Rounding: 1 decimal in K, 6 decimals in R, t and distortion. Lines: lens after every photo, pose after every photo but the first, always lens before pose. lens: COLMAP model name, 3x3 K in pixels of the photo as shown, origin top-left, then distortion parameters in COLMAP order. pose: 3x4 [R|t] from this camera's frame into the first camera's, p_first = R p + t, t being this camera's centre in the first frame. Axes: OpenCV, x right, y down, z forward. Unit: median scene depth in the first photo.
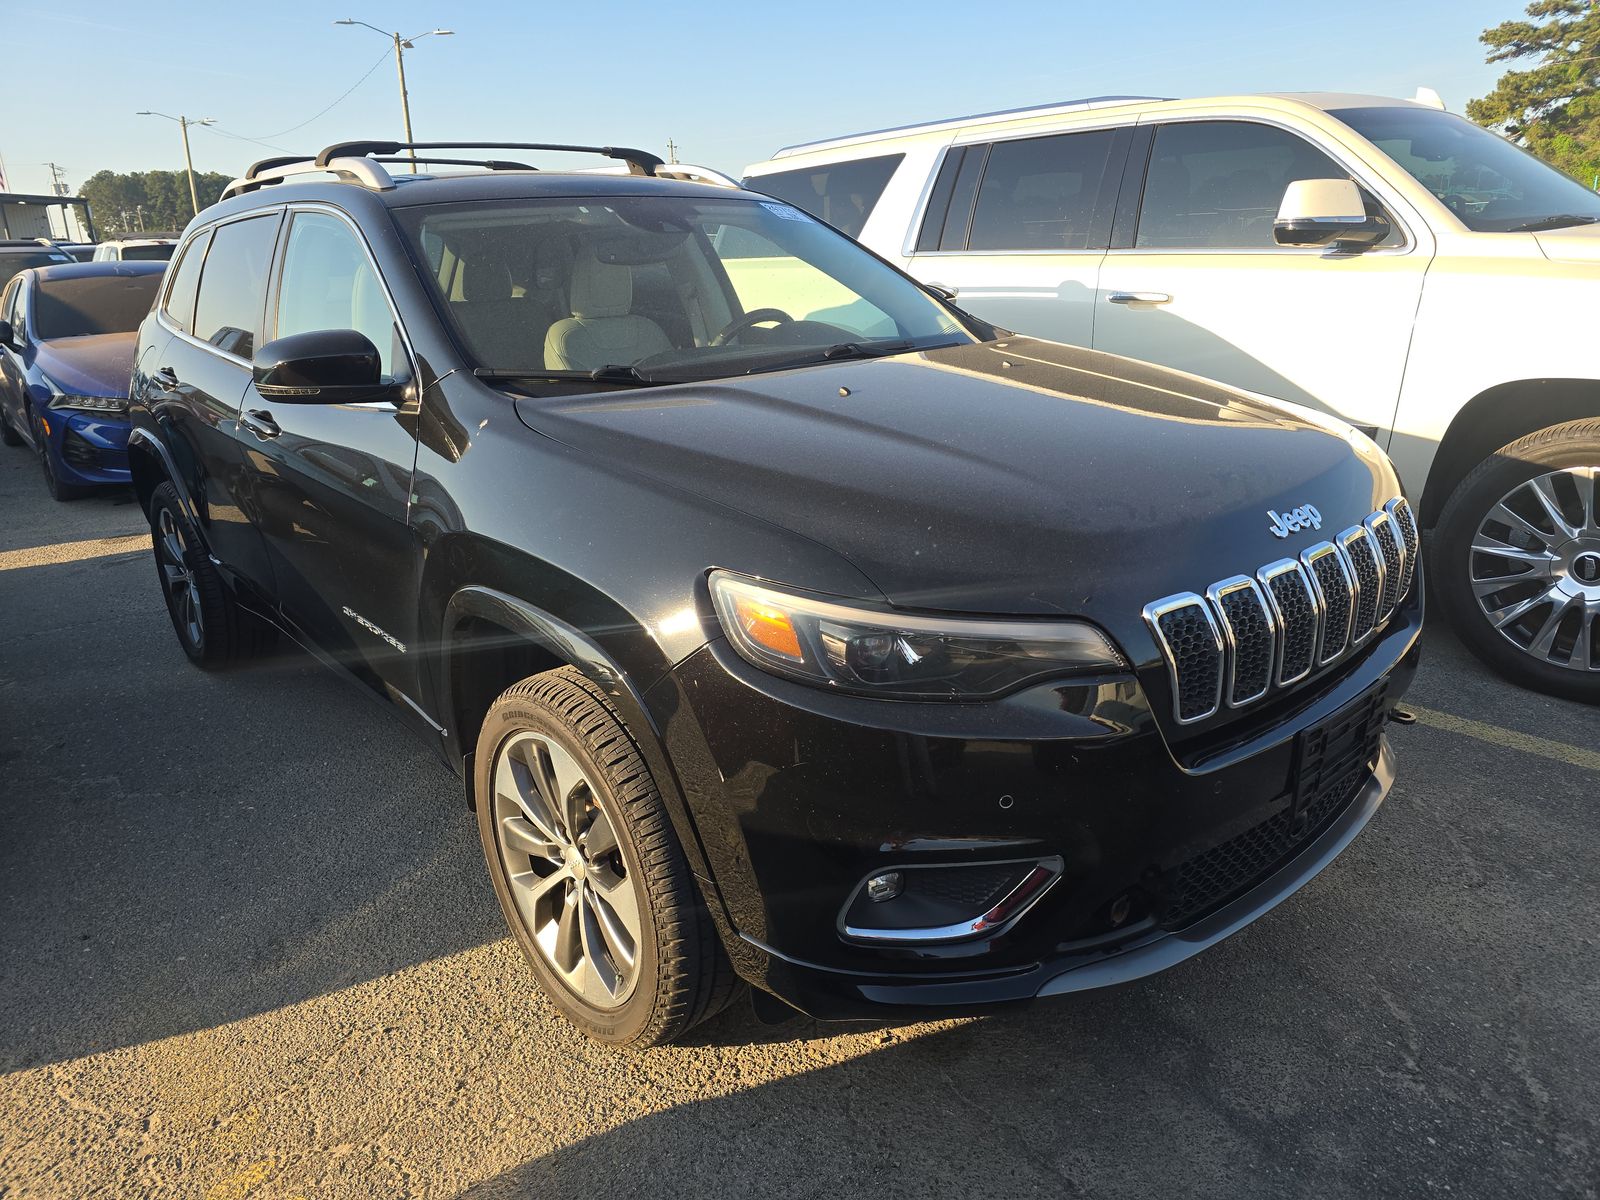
lens RADIAL K [[1073.4, 0, 796.6], [0, 1073.4, 597.3], [0, 0, 1]] dist [0.012521, -0.009407]
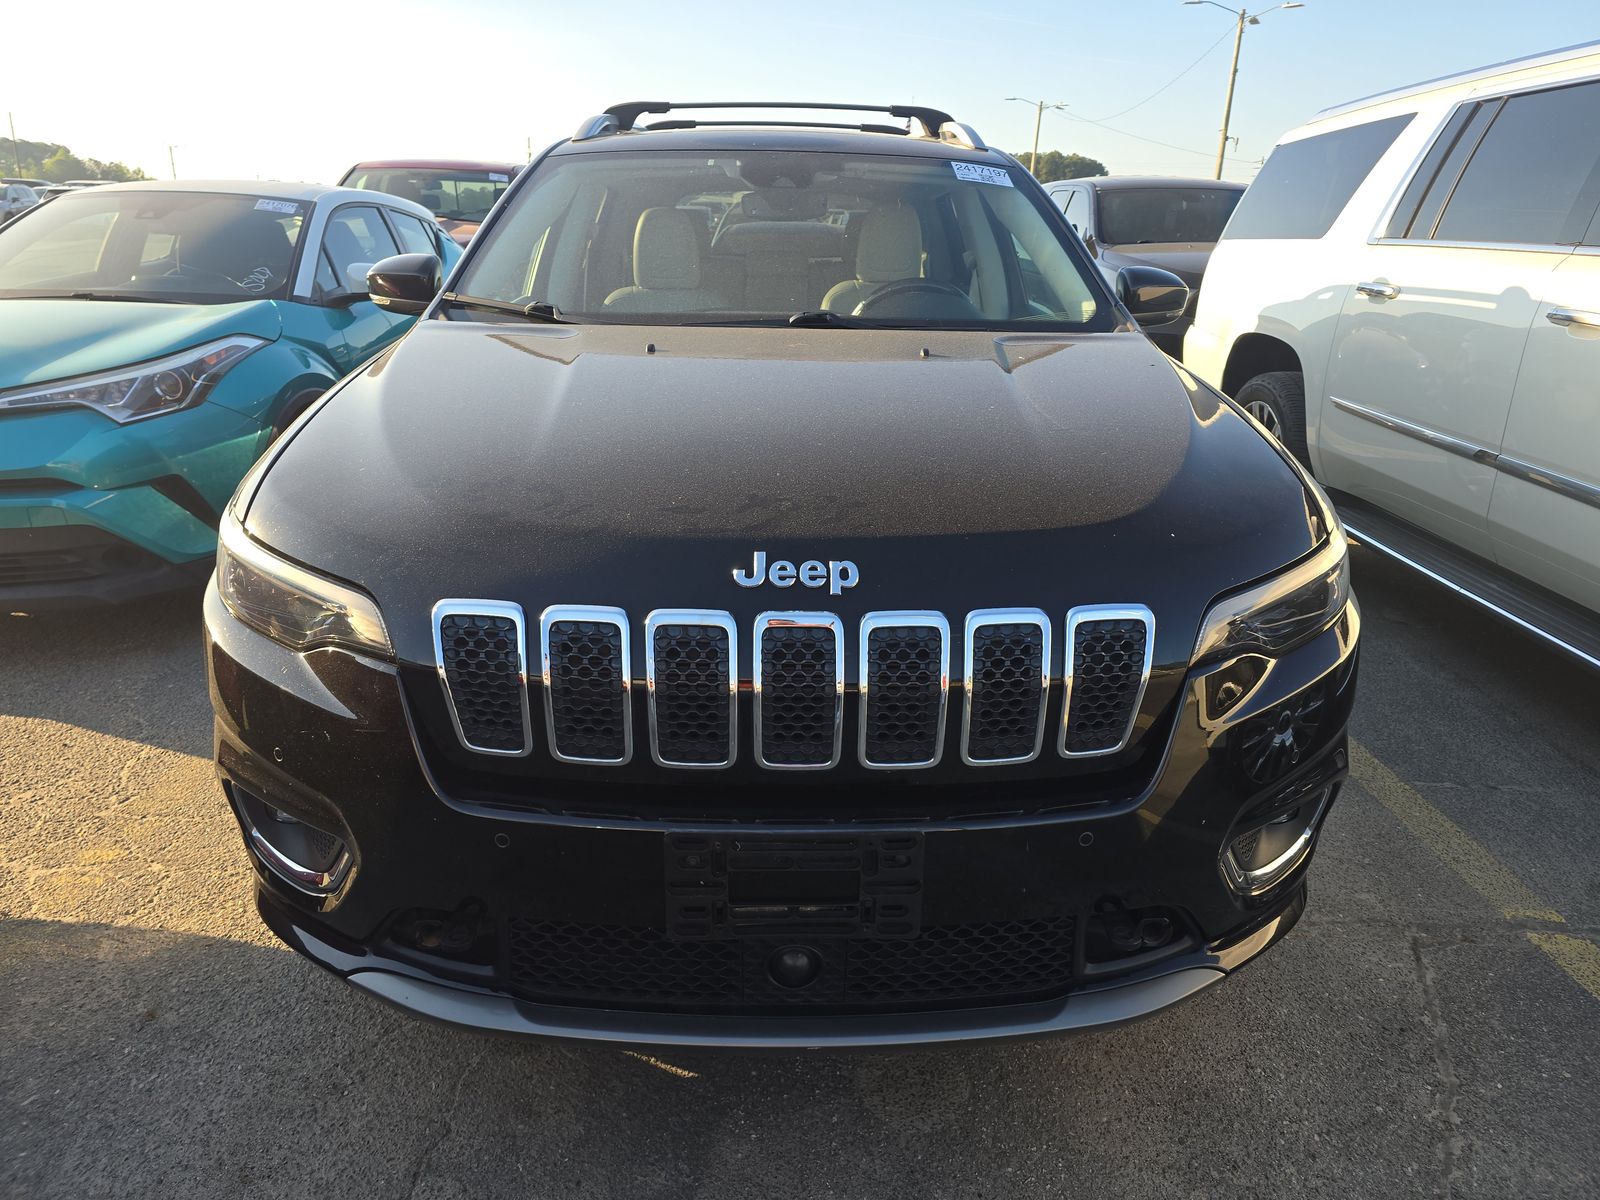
lens RADIAL K [[1073.4, 0, 800.7], [0, 1073.4, 593.6], [0, 0, 1]] dist [0.012521, -0.009407]
pose [[0.755588, 0.253839, -0.603865, 0.403336], [-0.247199, 0.964198, 0.095999, -0.057028], [0.606614, 0.076739, 0.791284, 0.185607]]
